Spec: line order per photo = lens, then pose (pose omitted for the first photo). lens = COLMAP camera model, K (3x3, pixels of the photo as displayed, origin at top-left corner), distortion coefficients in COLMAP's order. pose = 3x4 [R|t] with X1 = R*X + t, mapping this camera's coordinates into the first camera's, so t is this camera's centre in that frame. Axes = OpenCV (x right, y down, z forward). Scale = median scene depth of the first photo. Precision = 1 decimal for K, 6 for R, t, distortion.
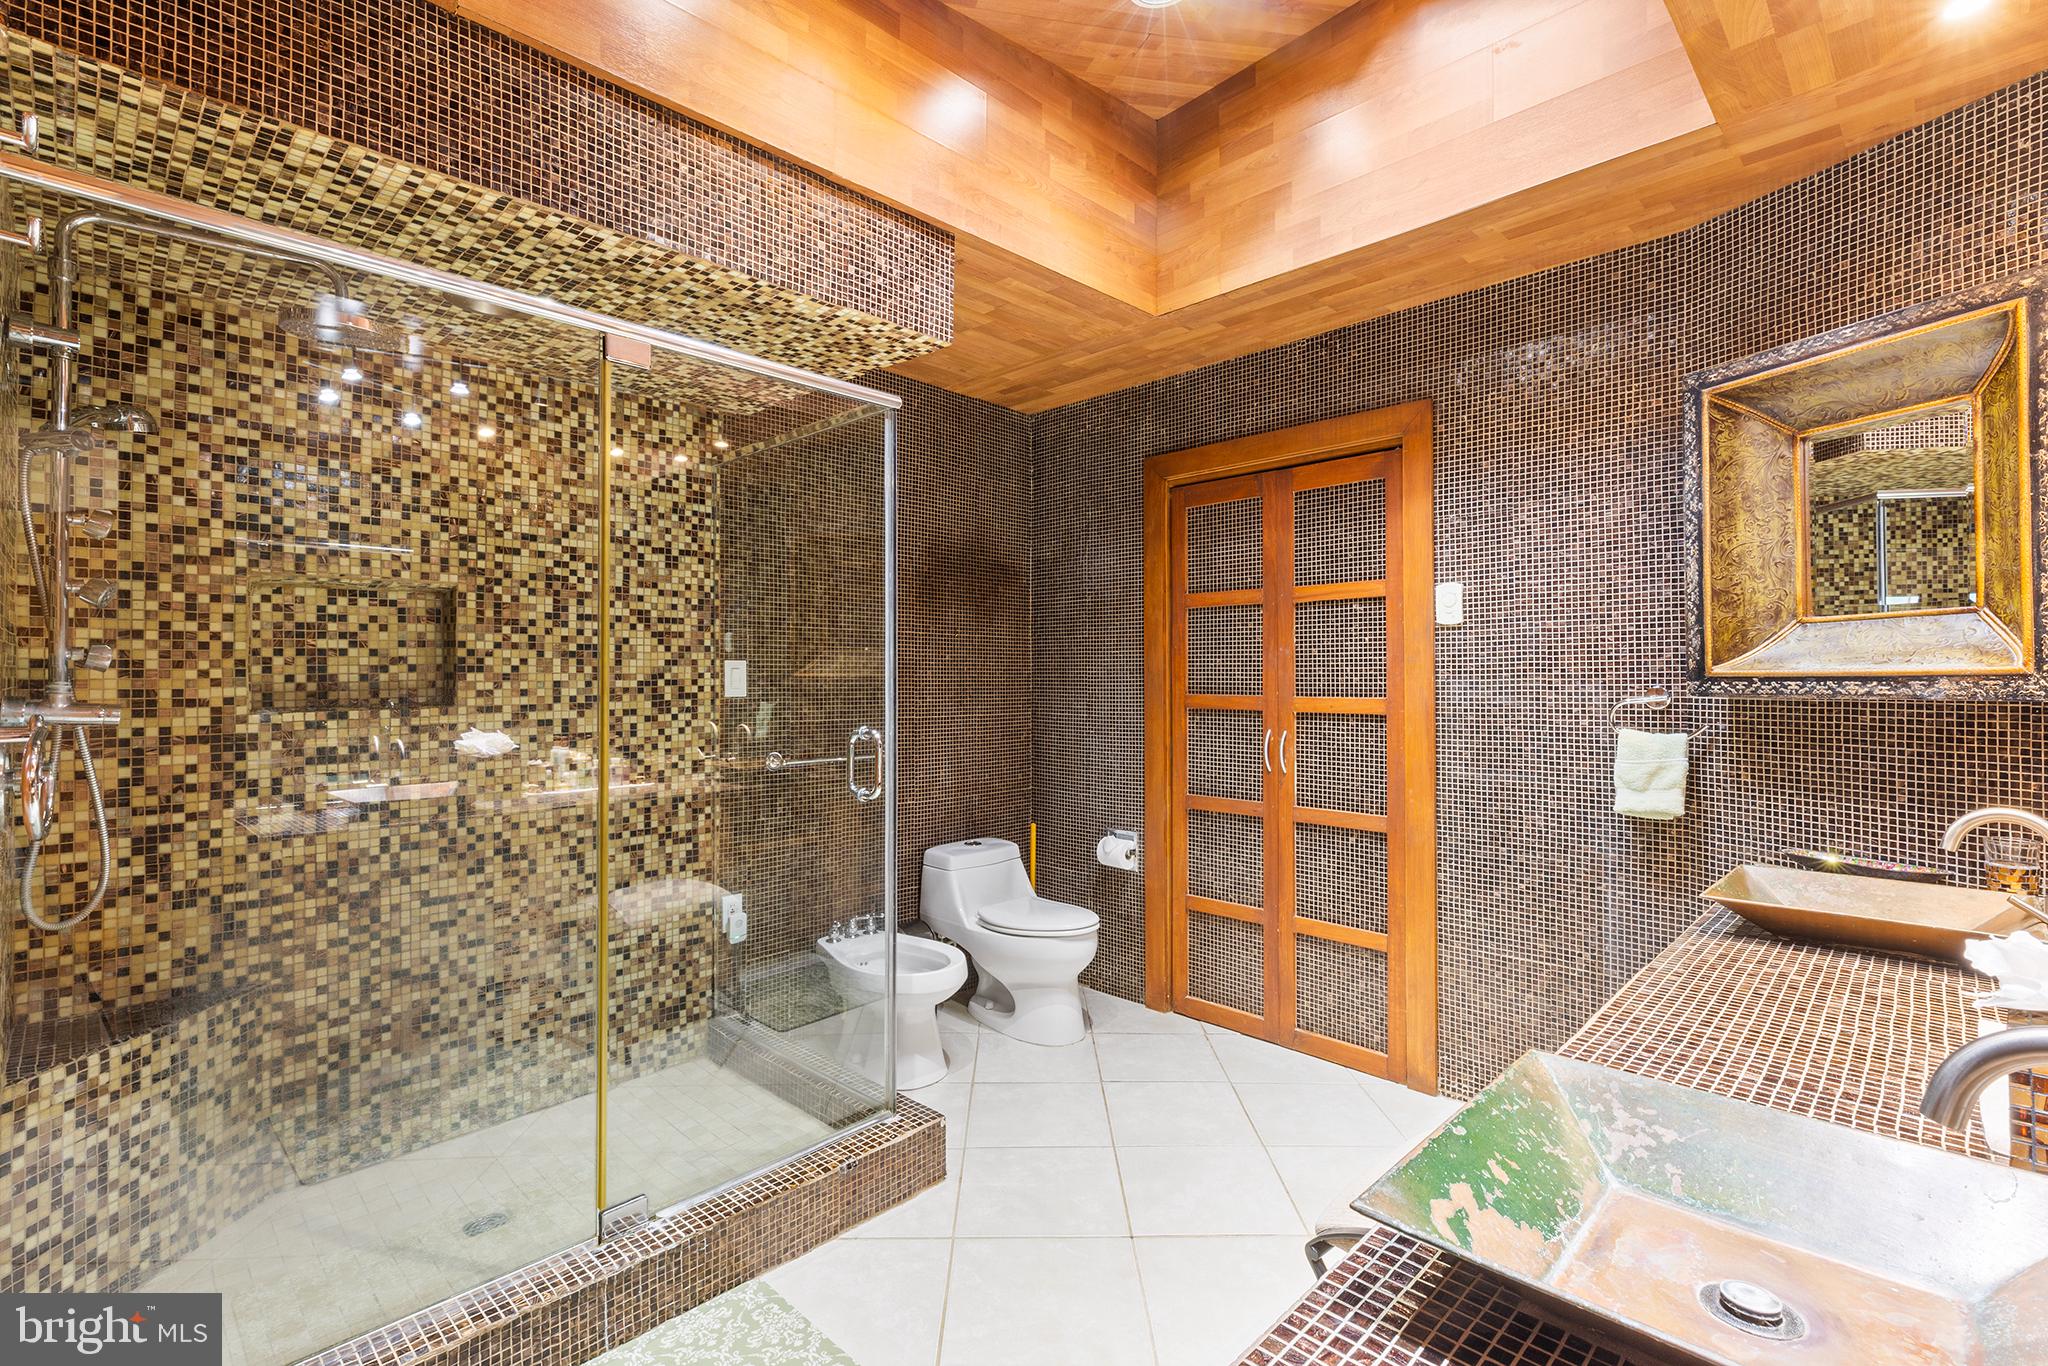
lens RADIAL K [[946.8, 0, 1037.8], [0, 946.8, 657.6], [0, 0, 1]] dist [-0.002226, -0.000214]
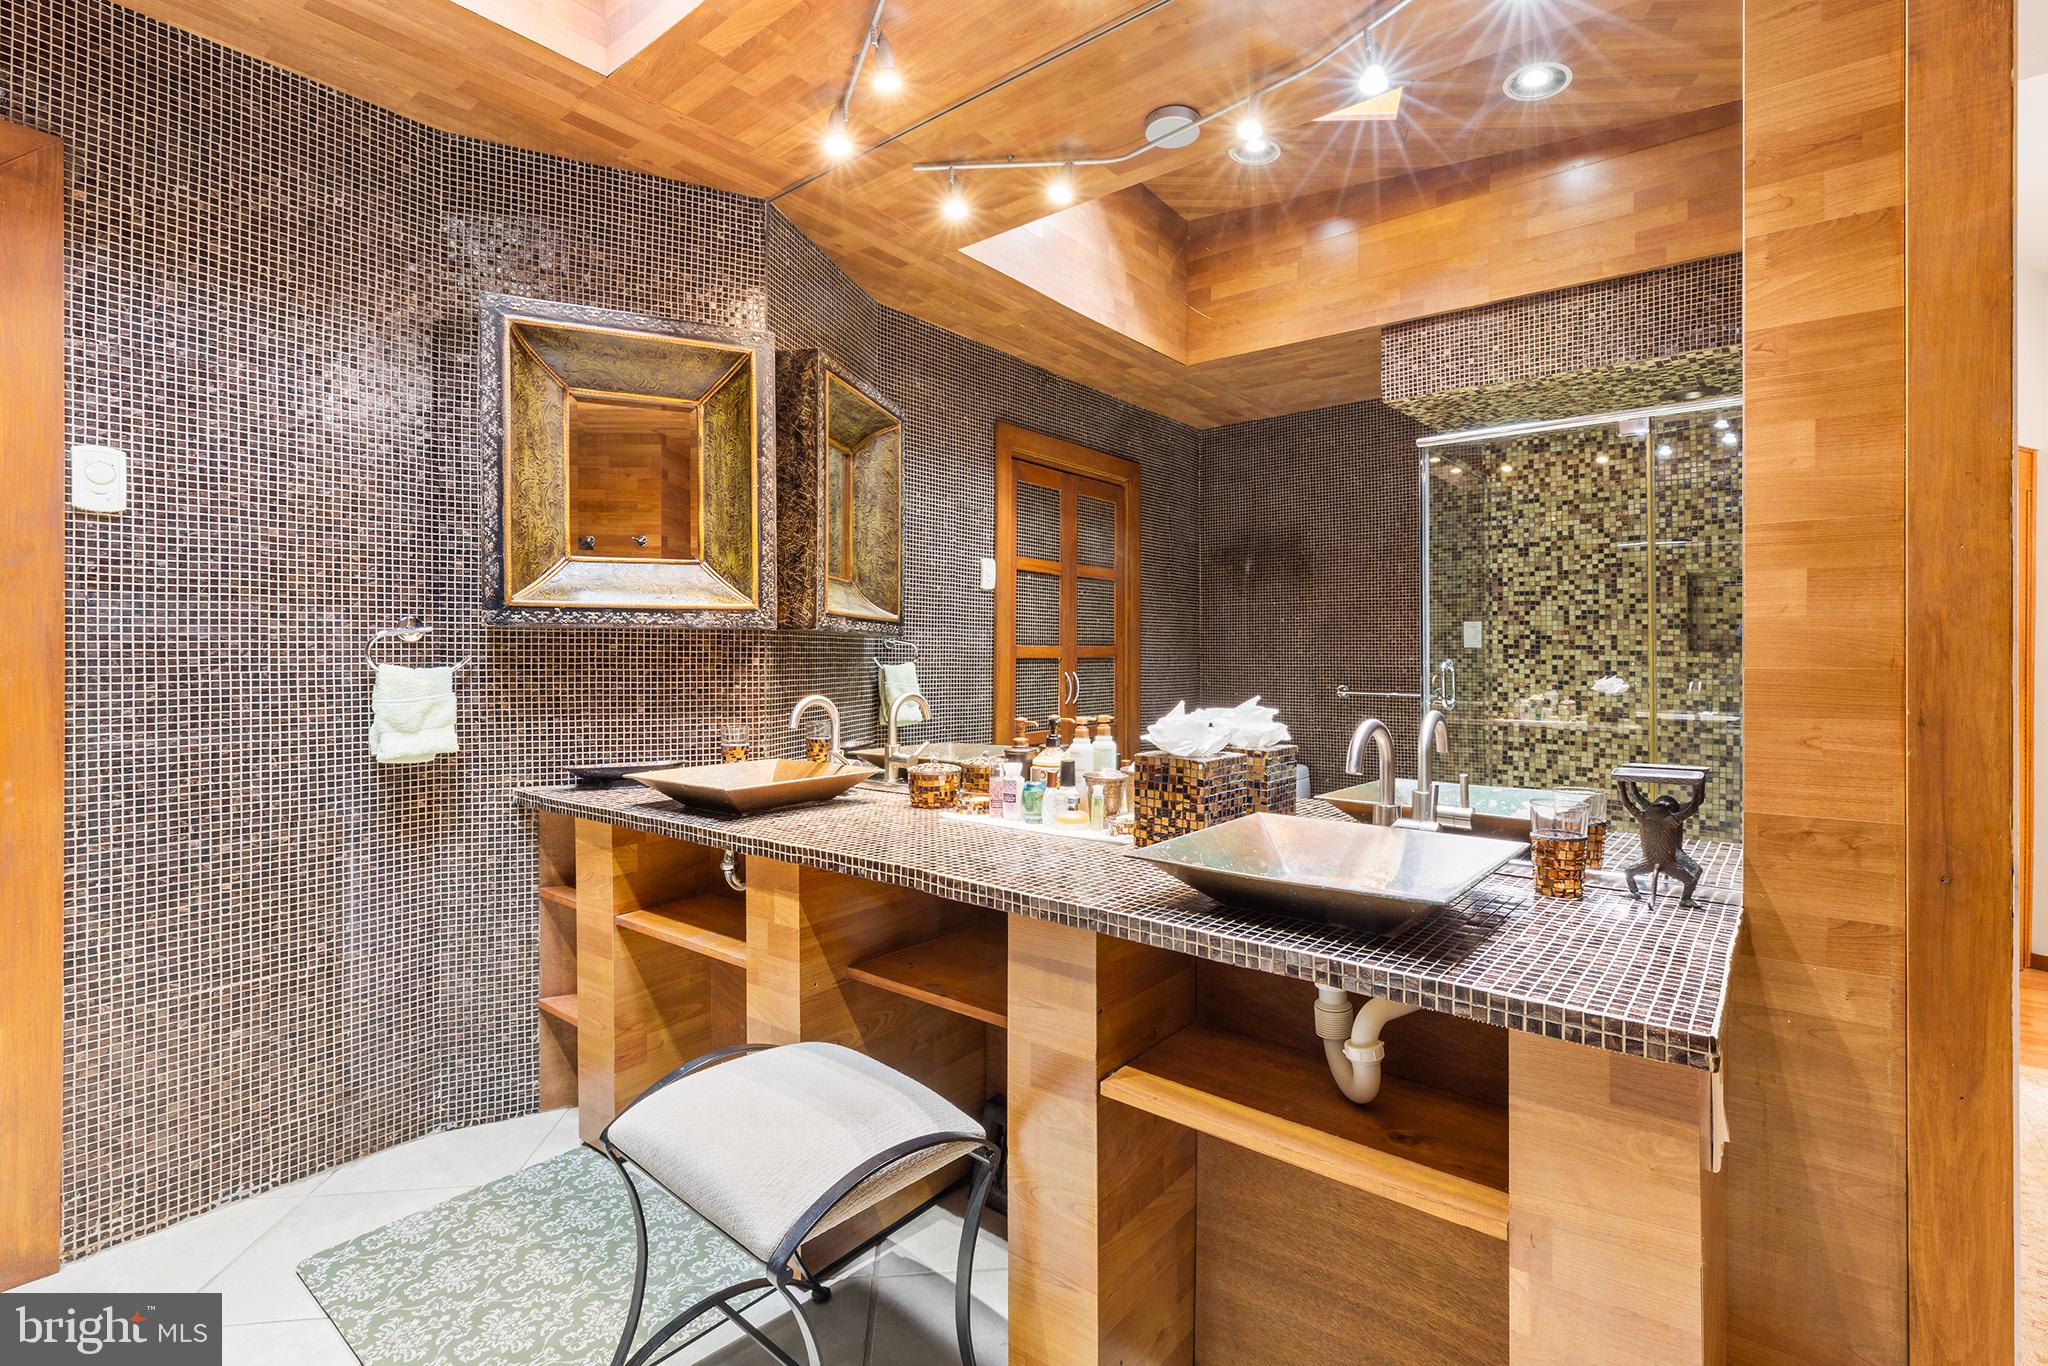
lens RADIAL K [[946.8, 0, 1037.8], [0, 946.8, 657.6], [0, 0, 1]] dist [-0.002226, -0.000214]
pose [[-0.116178, 0.002524, 0.993225, -0.487276], [-0.019000, 0.999808, -0.004763, 0.098408], [-0.993047, -0.019424, -0.116107, 0.804815]]
